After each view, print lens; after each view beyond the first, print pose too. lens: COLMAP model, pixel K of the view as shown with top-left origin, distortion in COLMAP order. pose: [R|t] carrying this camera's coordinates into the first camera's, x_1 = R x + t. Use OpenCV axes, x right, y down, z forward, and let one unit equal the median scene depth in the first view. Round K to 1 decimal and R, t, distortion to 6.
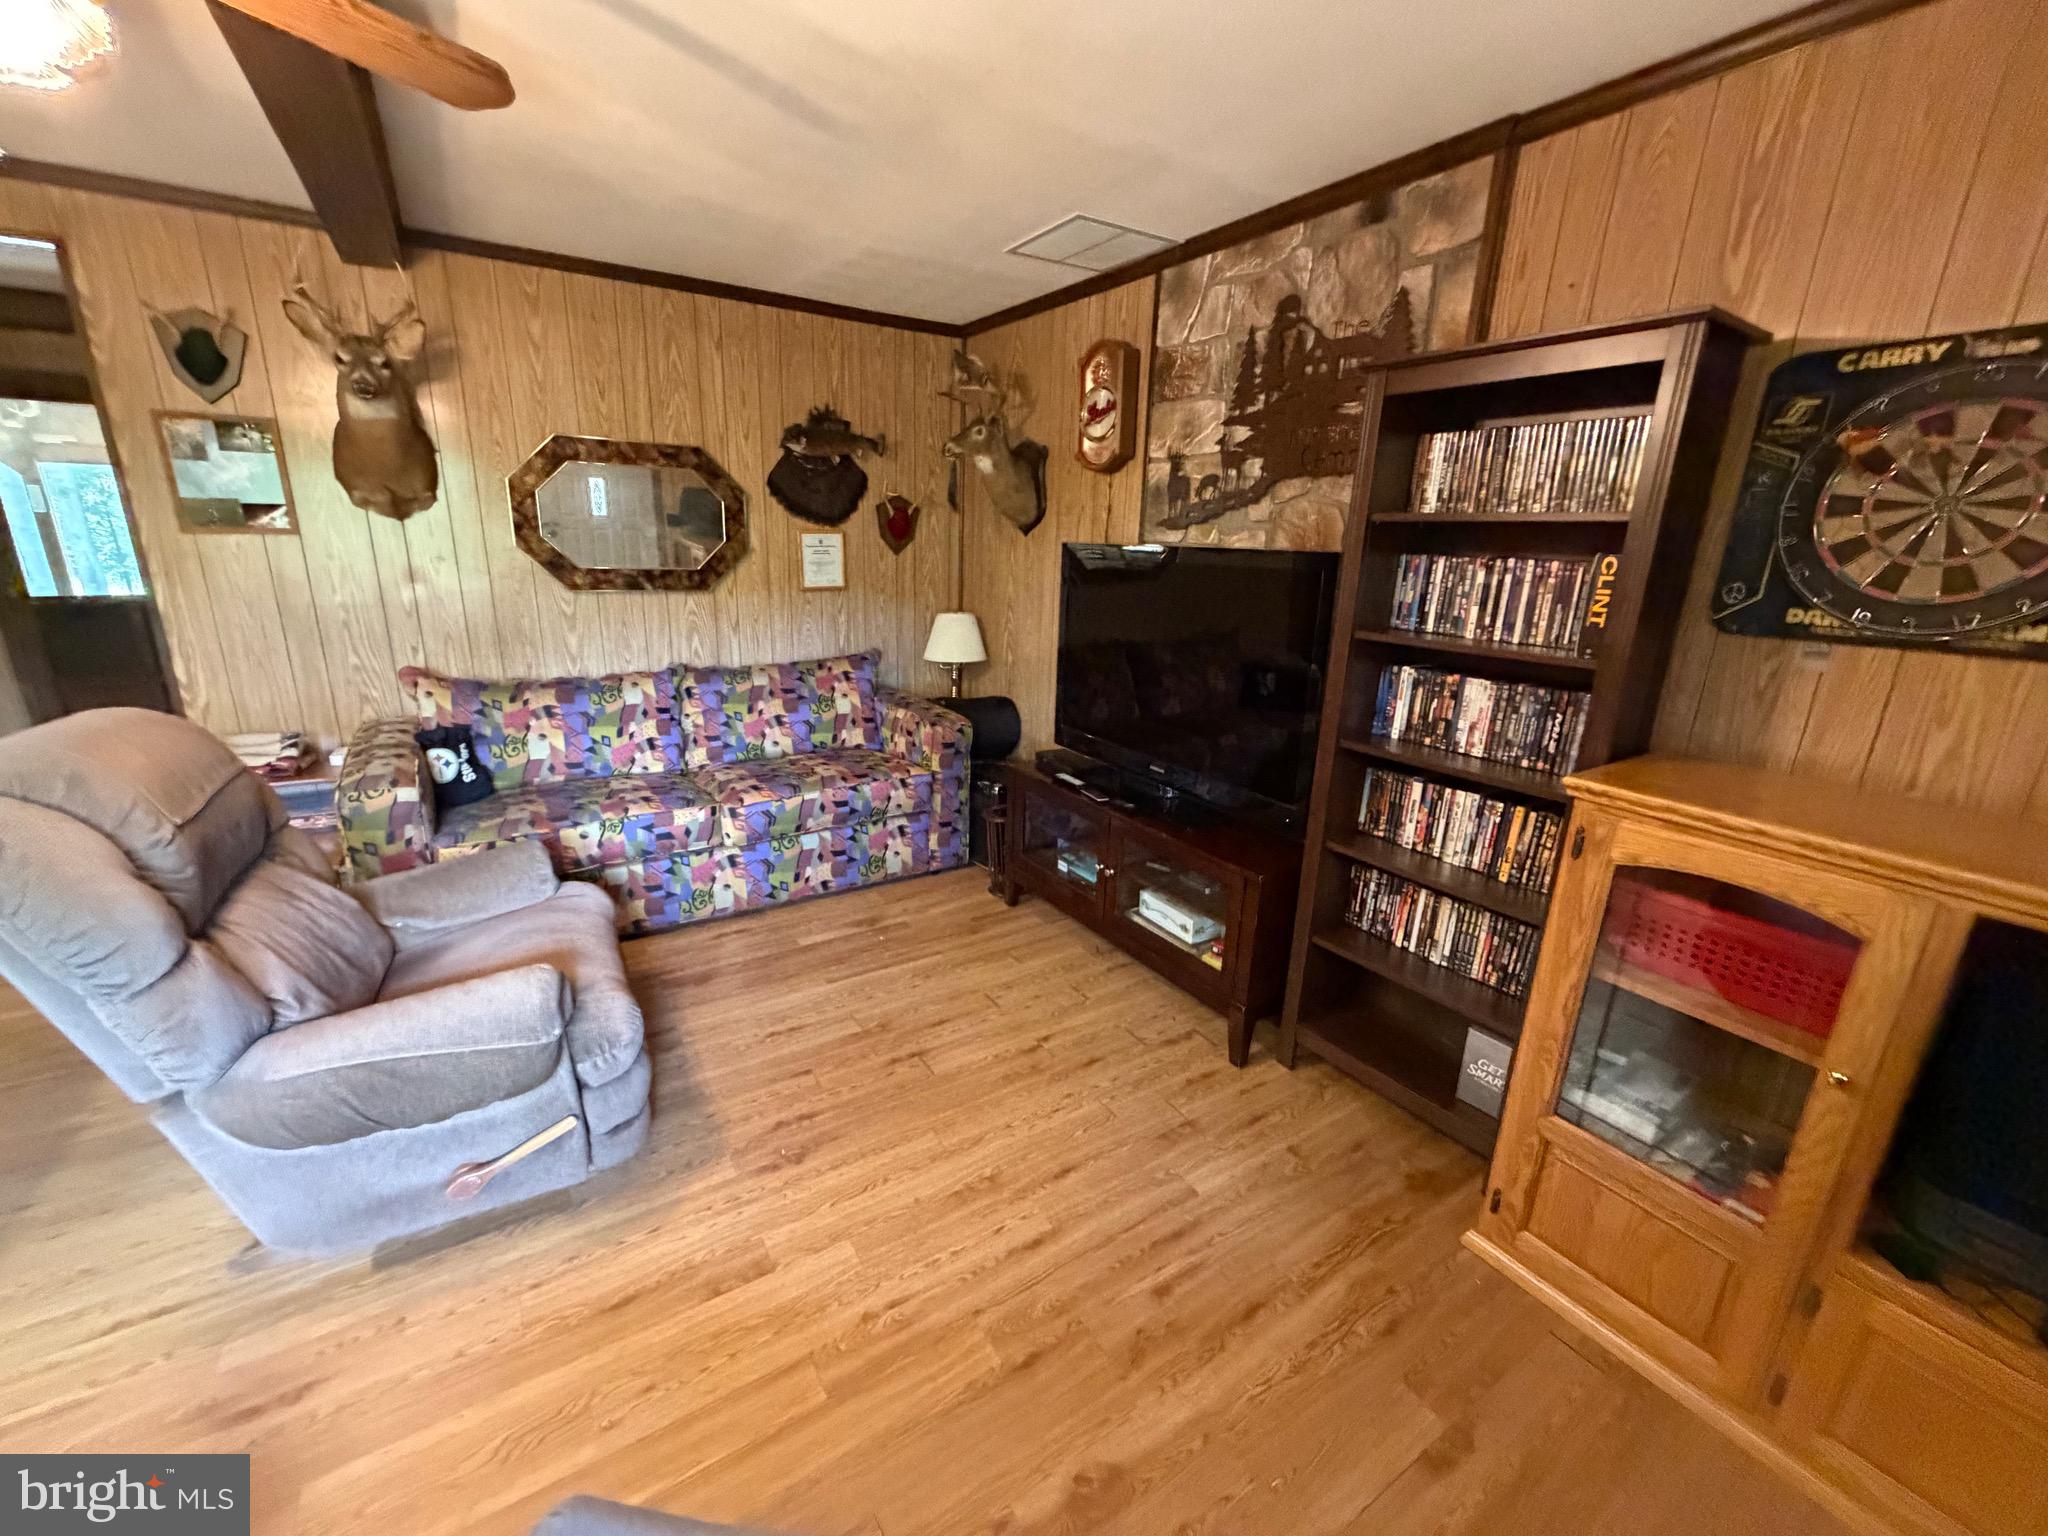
lens RADIAL K [[817.7, 0, 1022.7], [0, 817.7, 764.7], [0, 0, 1]] dist [-0.000575, 0.000412]
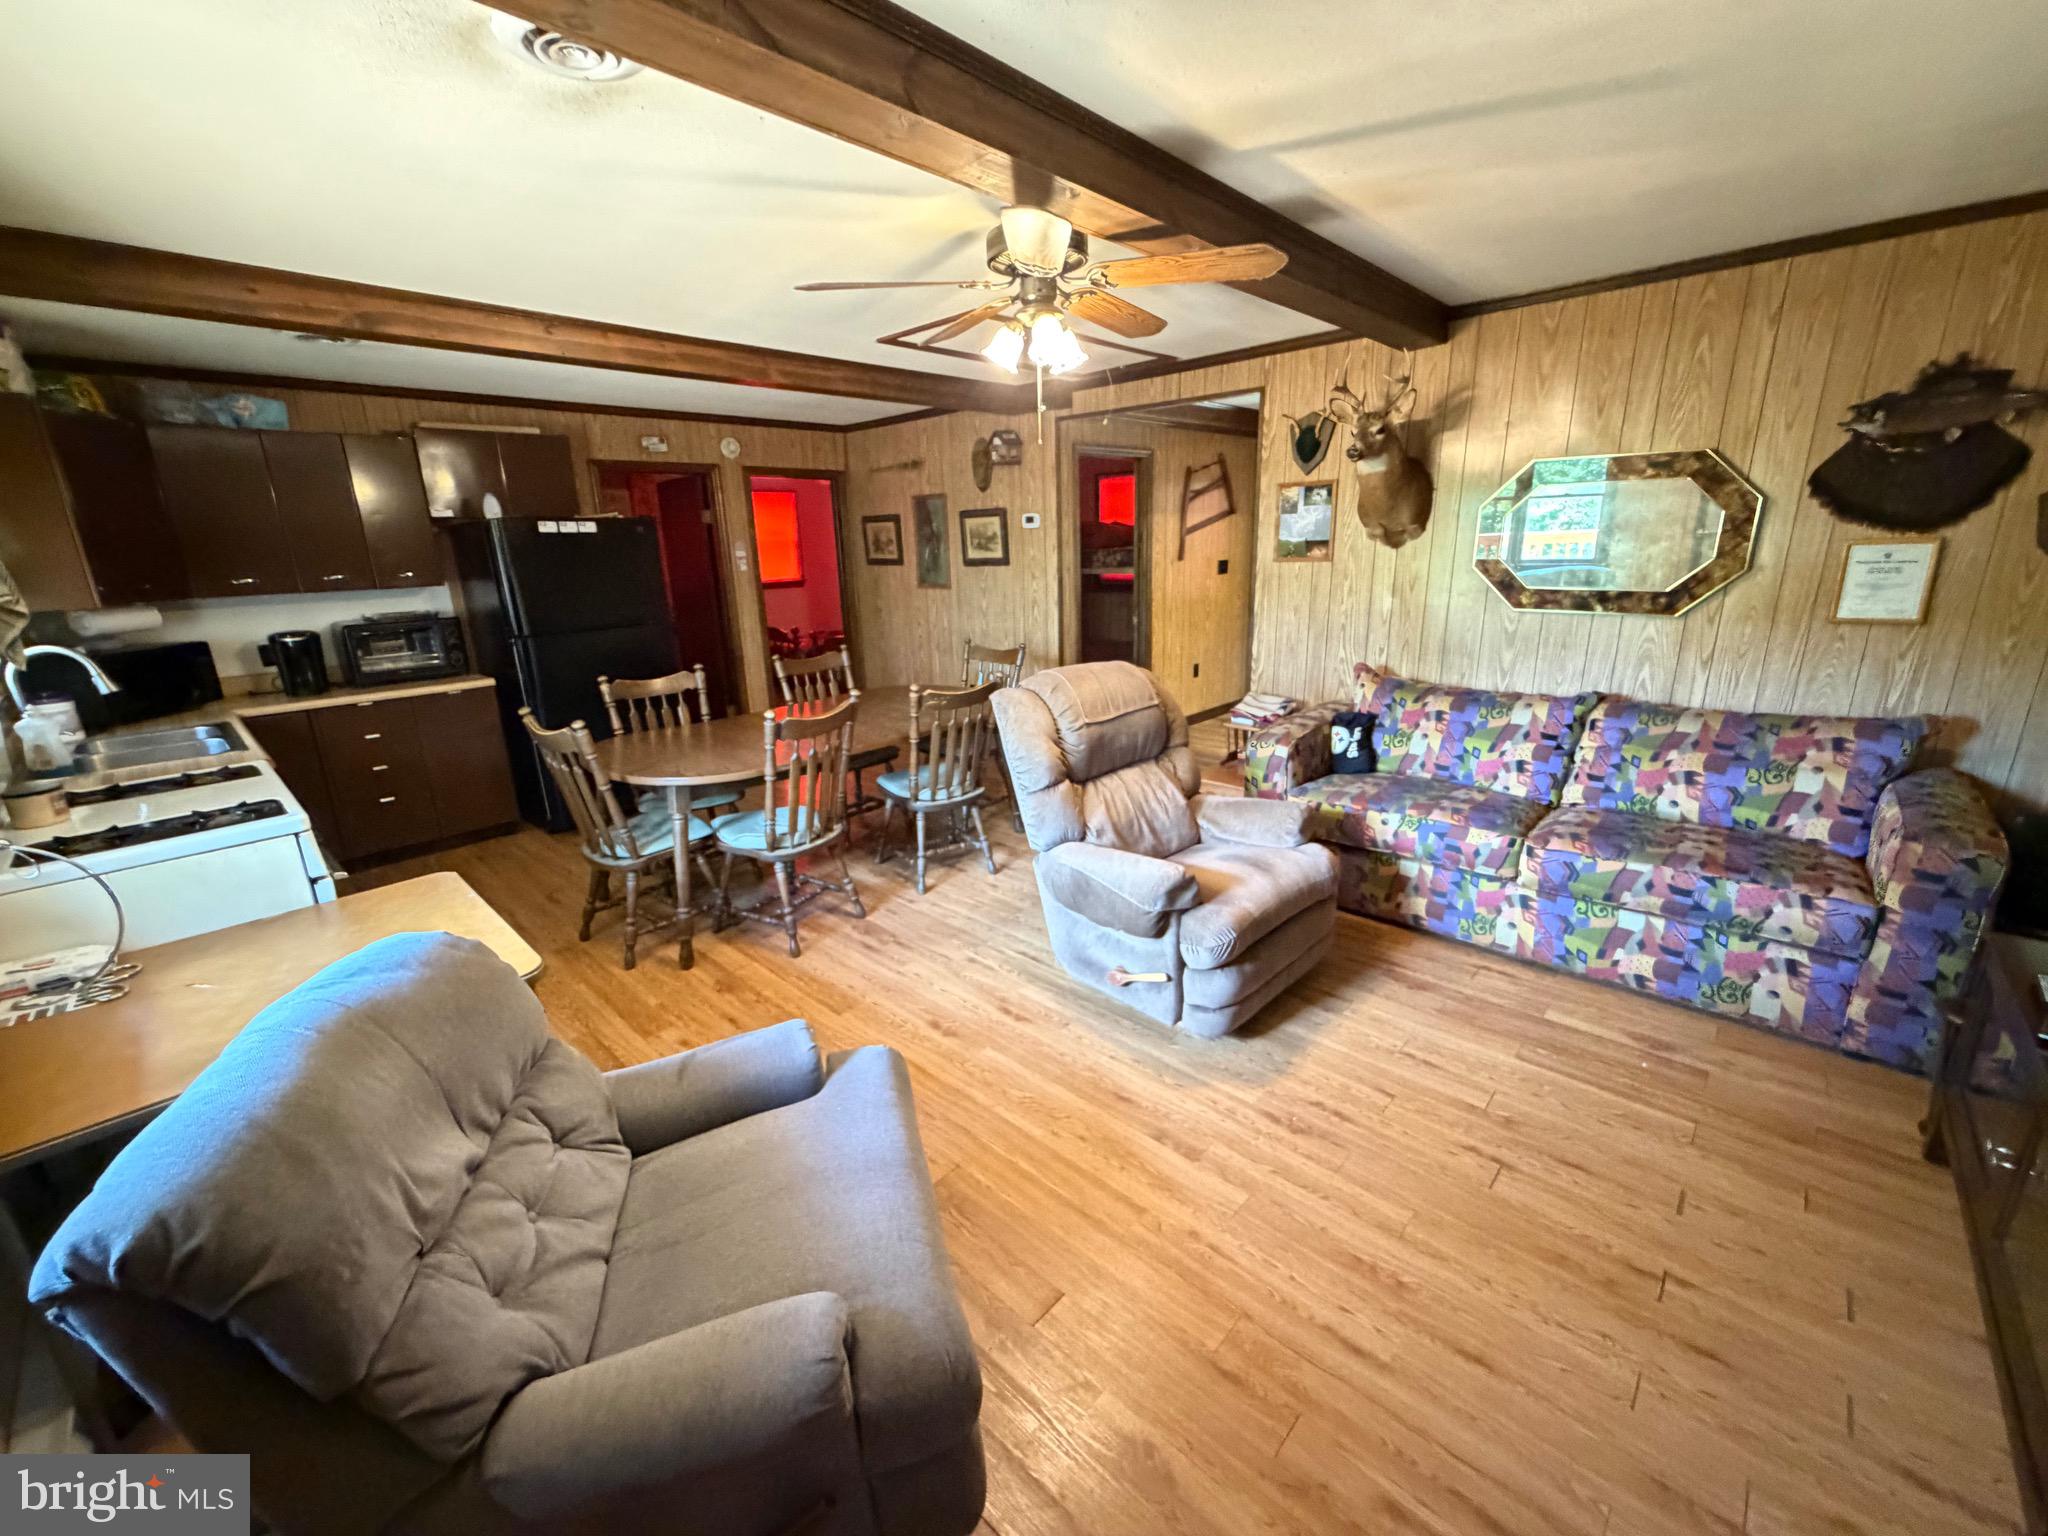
lens RADIAL K [[817.7, 0, 1017.0], [0, 817.7, 767.9], [0, 0, 1]] dist [-0.000575, 0.000412]
pose [[0.233250, 0.225892, -0.945816, 0.406091], [-0.231994, 0.957485, 0.171466, -0.062011], [0.944337, 0.179429, 0.275739, 0.180907]]
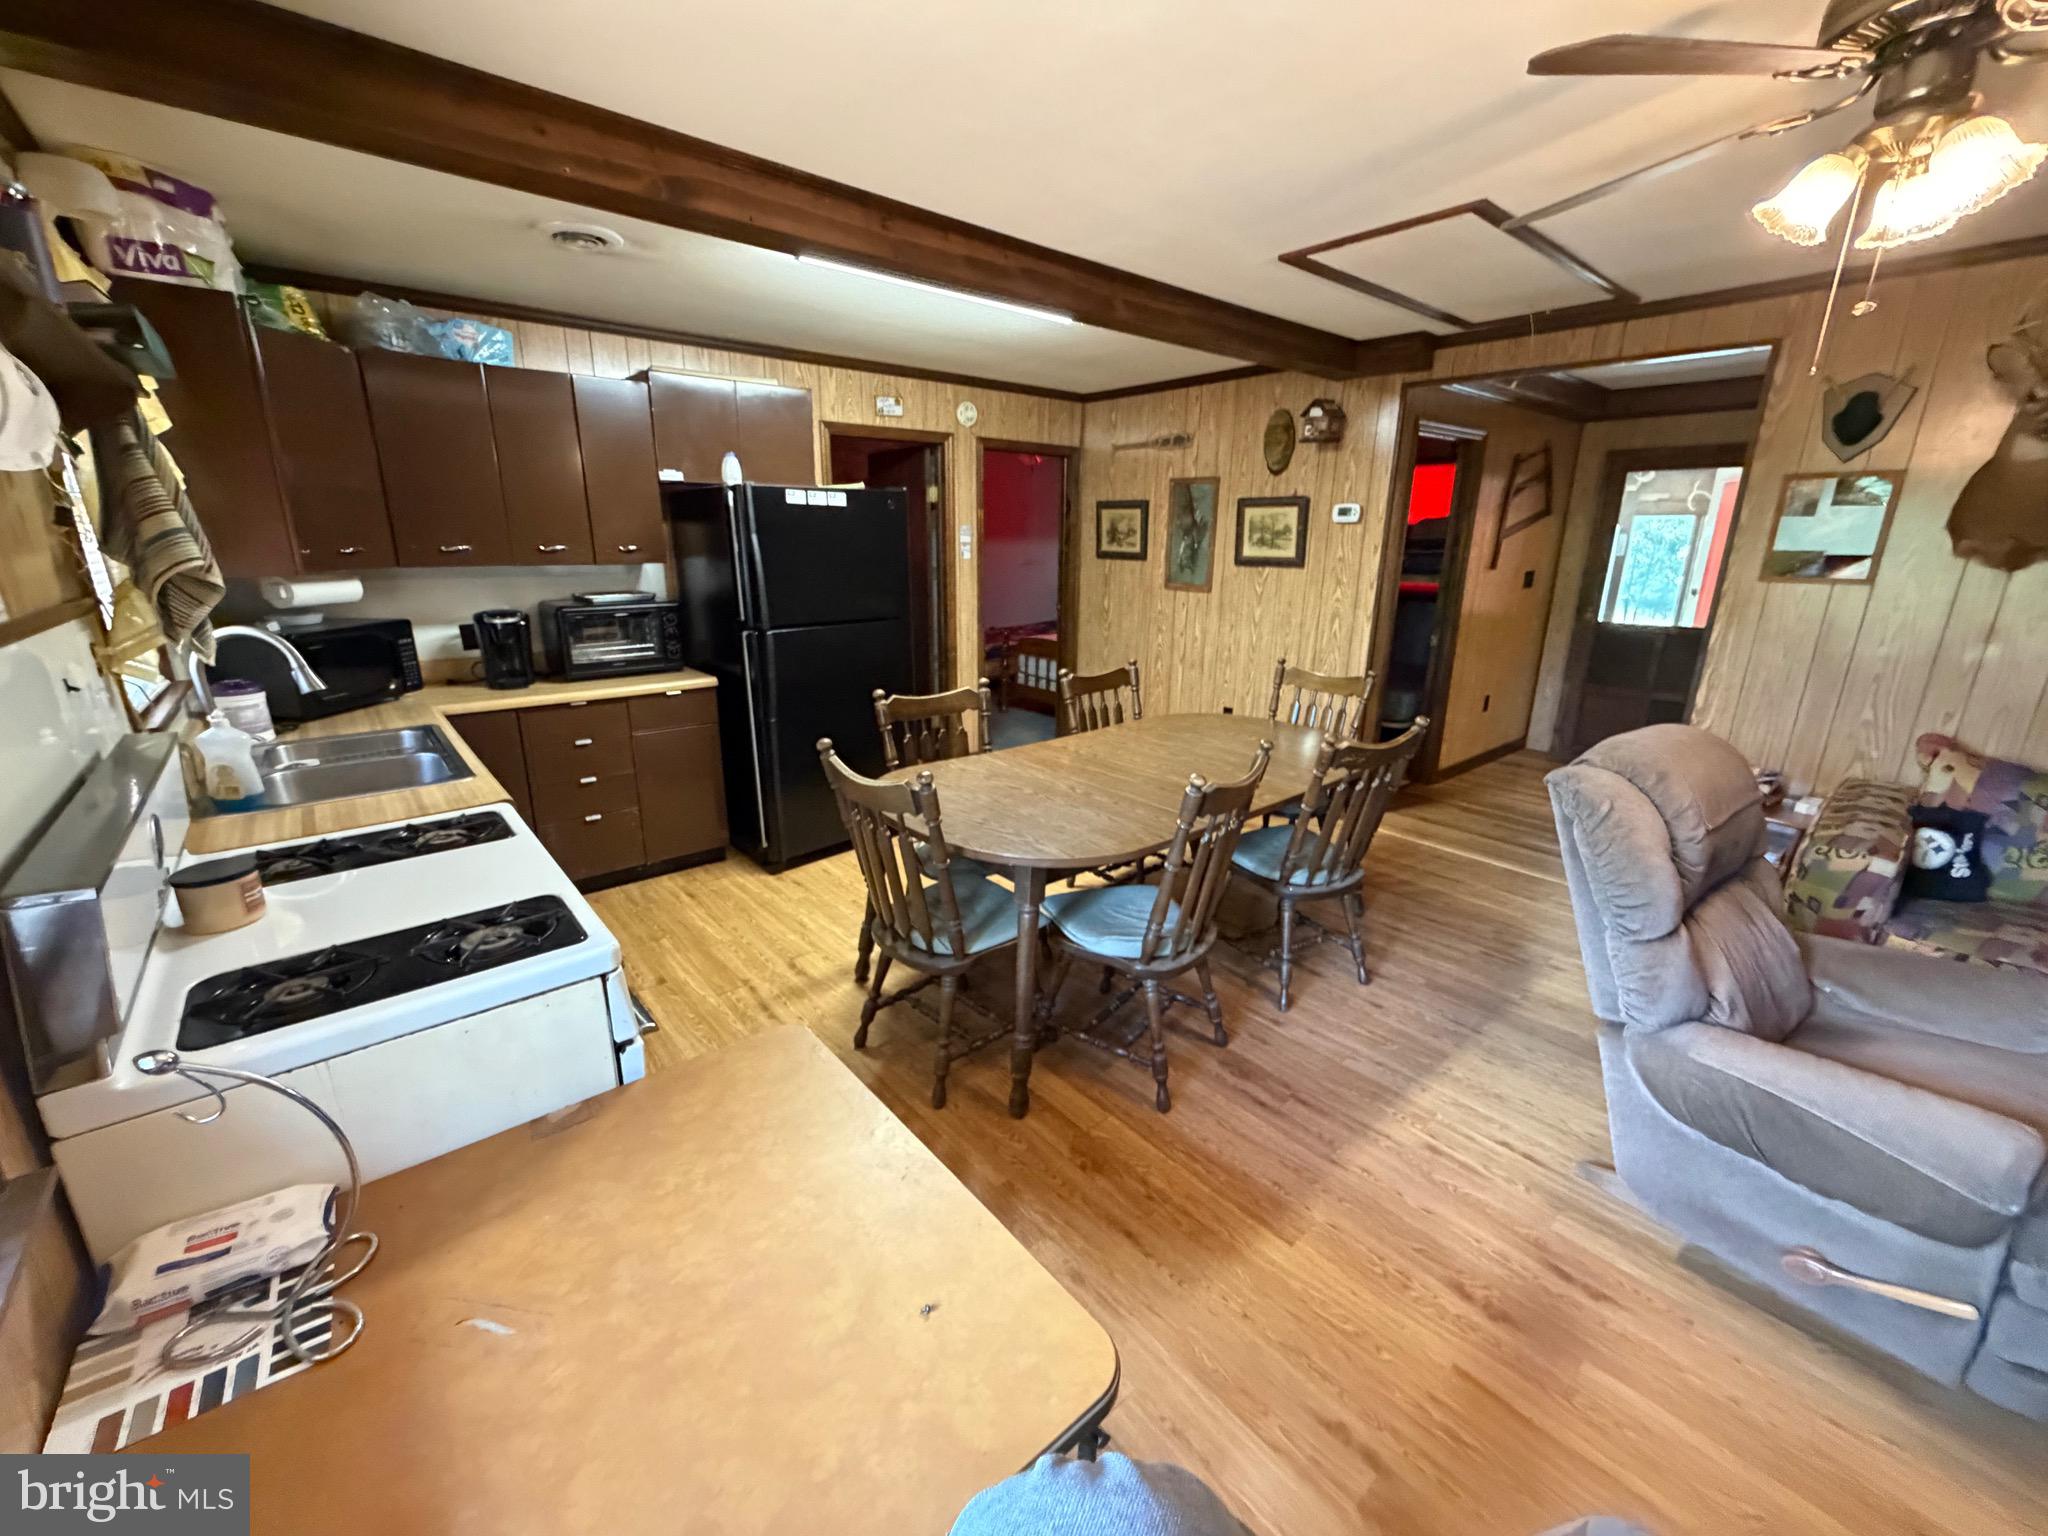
lens RADIAL K [[817.7, 0, 1017.0], [0, 817.7, 767.4], [0, 0, 1]] dist [-0.000575, 0.000412]
pose [[0.125959, 0.244772, -0.961364, -0.010117], [-0.278408, 0.938859, 0.202565, 0.013986], [0.952168, 0.242136, 0.186404, -0.122237]]
